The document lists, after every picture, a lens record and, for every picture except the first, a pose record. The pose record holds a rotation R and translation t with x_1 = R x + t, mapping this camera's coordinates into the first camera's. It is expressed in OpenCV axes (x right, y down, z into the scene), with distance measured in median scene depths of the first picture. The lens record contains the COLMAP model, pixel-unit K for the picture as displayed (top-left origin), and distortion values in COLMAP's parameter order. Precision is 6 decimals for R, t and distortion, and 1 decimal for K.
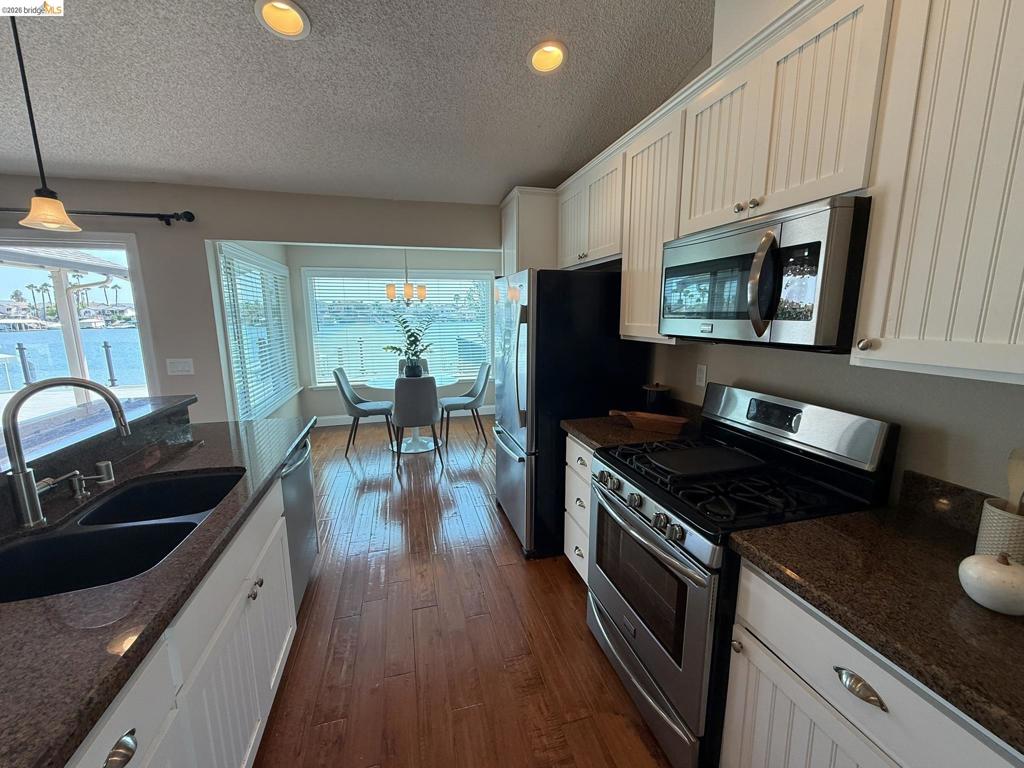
lens RADIAL K [[411.5, 0, 512.8], [0, 411.5, 391.9], [0, 0, 1]] dist [0.002015, 0.000041]
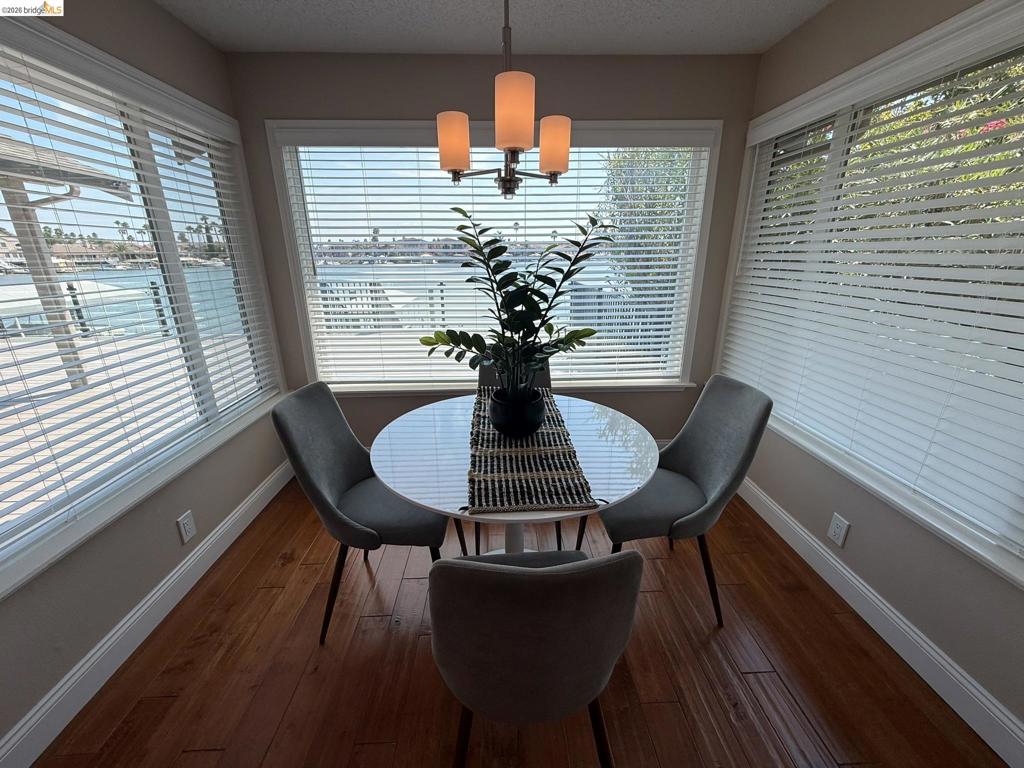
lens RADIAL K [[411.5, 0, 510.9], [0, 411.5, 383.8], [0, 0, 1]] dist [0.002015, 0.000041]
pose [[0.973750, 0.068224, -0.217156, -0.180629], [-0.041467, 0.991230, 0.125471, -0.111120], [0.223811, -0.113172, 0.968040, 0.702816]]
